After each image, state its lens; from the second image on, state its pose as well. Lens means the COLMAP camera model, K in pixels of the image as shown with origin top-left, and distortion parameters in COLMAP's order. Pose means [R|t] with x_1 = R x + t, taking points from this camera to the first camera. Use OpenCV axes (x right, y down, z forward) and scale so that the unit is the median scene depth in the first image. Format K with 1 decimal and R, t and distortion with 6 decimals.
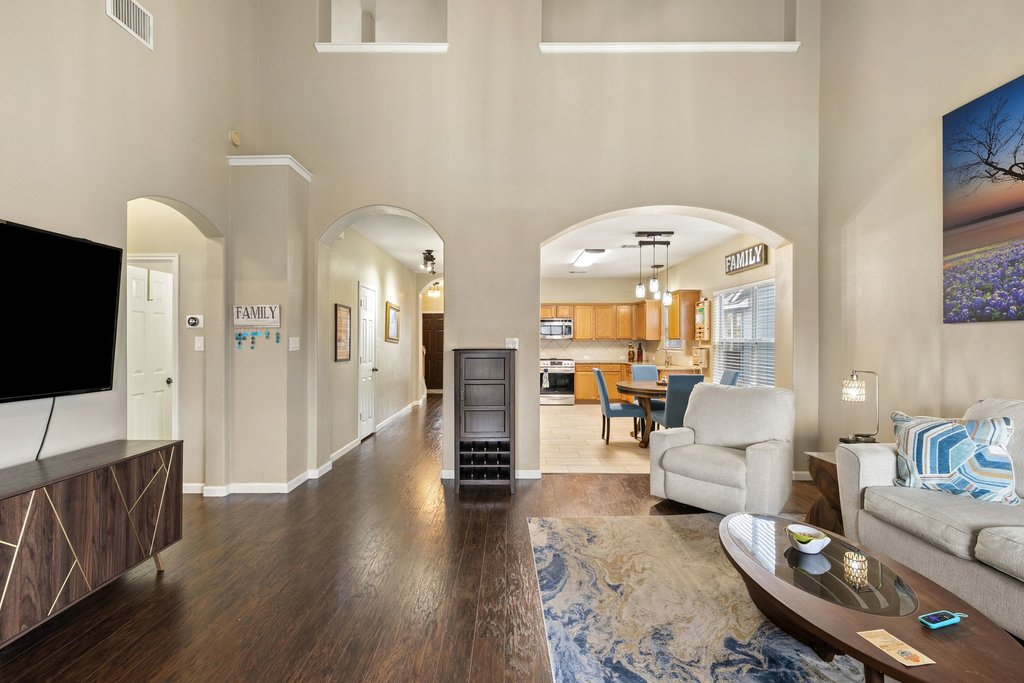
lens RADIAL K [[432.1, 0, 507.3], [0, 432.1, 340.7], [0, 0, 1]] dist [0.001011, -0.000030]
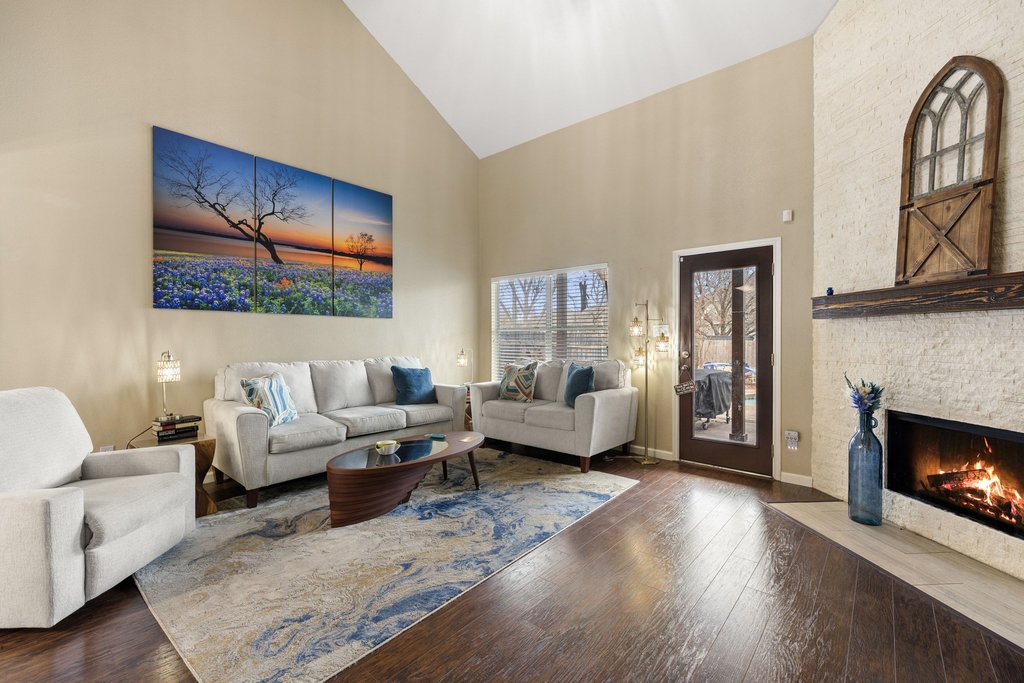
lens RADIAL K [[432.1, 0, 508.4], [0, 432.1, 343.5], [0, 0, 1]] dist [0.001011, -0.000030]
pose [[-0.752043, -0.012406, 0.658998, -0.503793], [-0.003368, 0.999882, 0.014979, 0.037456], [-0.659106, 0.009045, -0.751996, 1.382523]]
